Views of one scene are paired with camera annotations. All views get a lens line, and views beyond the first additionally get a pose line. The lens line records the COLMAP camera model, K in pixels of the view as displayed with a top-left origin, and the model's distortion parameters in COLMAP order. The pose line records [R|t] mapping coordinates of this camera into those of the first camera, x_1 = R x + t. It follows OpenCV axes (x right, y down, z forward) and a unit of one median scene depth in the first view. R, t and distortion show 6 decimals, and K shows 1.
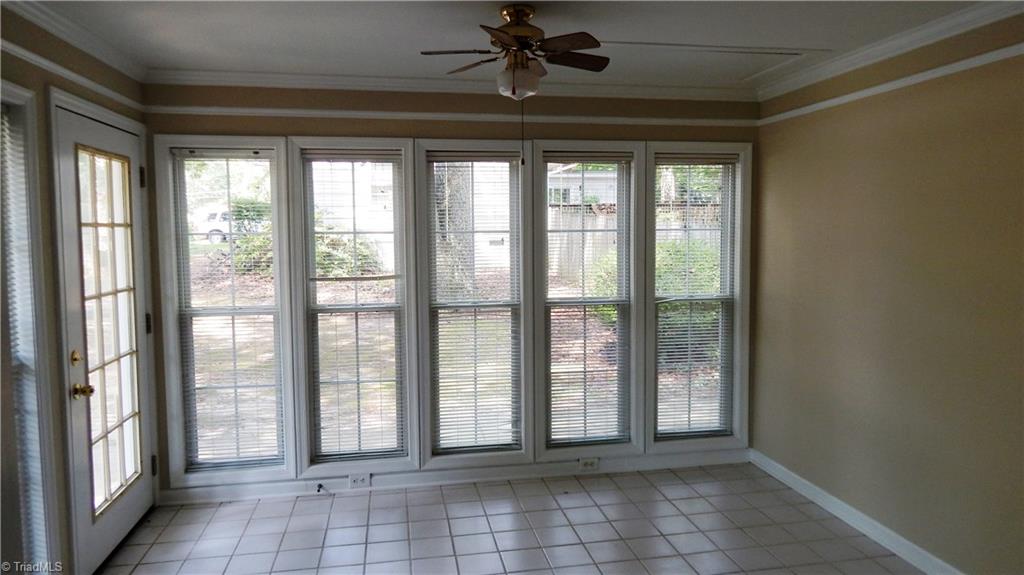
lens RADIAL K [[676.7, 0, 510.0], [0, 676.7, 284.0], [0, 0, 1]] dist [-0.023109, 0.001228]
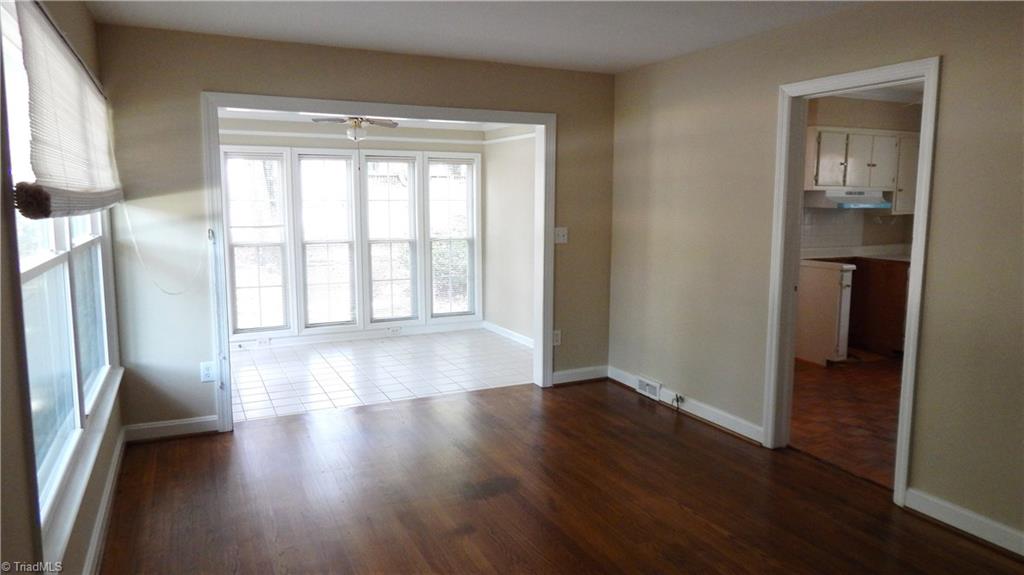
lens RADIAL K [[676.7, 0, 513.8], [0, 676.7, 290.2], [0, 0, 1]] dist [-0.023109, 0.001228]
pose [[0.960817, -0.026226, 0.275939, -0.073236], [0.013660, 0.998784, 0.047364, 0.078097], [-0.276846, -0.041739, 0.960007, -0.815376]]
